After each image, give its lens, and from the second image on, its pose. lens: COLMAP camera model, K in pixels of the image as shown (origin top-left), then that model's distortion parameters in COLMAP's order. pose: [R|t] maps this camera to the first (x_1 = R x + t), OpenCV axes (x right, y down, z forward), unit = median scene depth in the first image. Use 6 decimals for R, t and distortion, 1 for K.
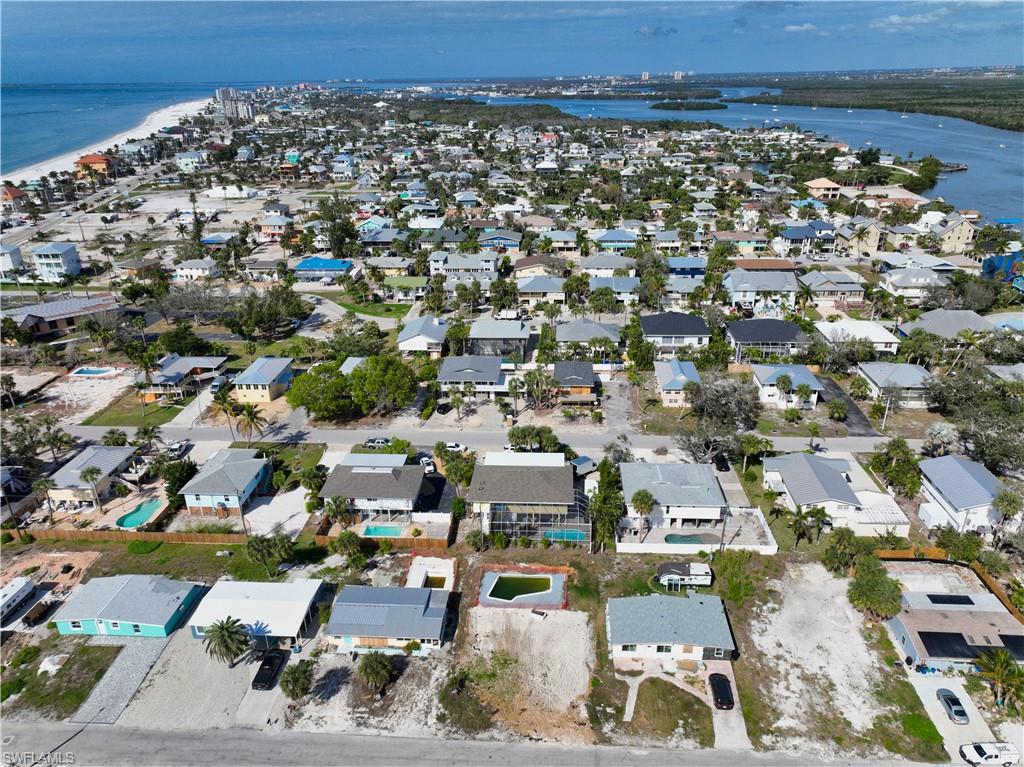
lens RADIAL K [[719.2, 0, 515.4], [0, 719.2, 379.0], [0, 0, 1]] dist [-0.004804, 0.022988]
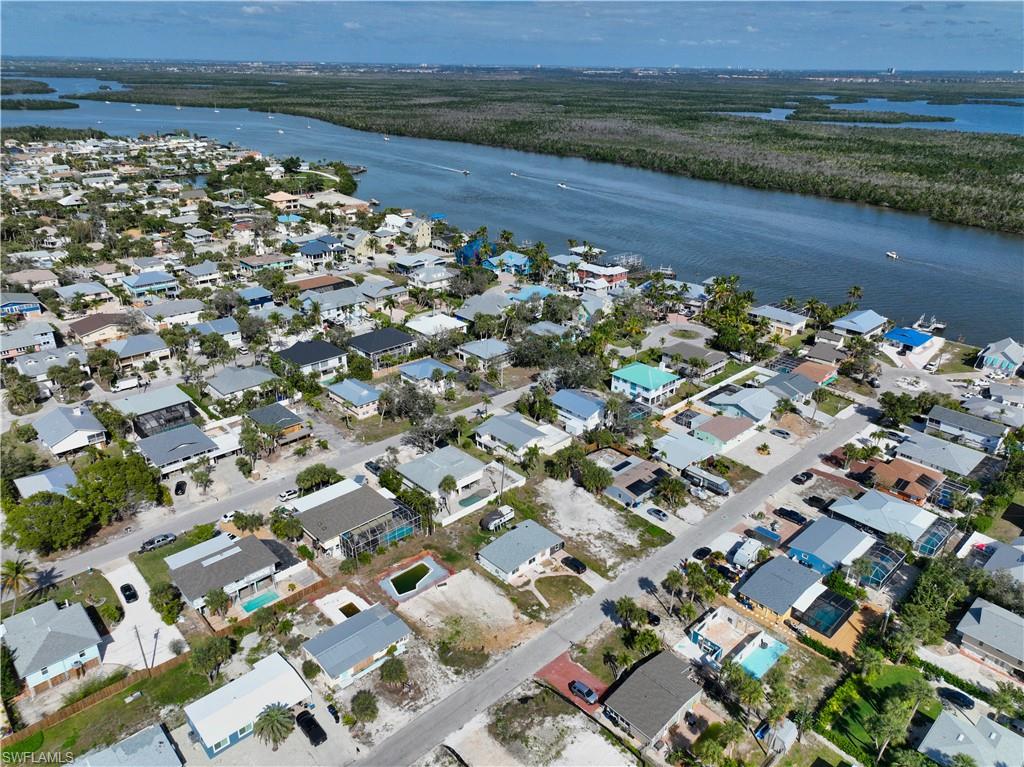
lens RADIAL K [[719.0, 0, 515.2], [0, 719.0, 380.1], [0, 0, 1]] dist [-0.003279, 0.018365]
pose [[0.679166, -0.270811, 0.682199, -0.605087], [0.260453, 0.957880, 0.120953, -0.147814], [-0.686220, 0.095533, 0.721093, -0.086069]]
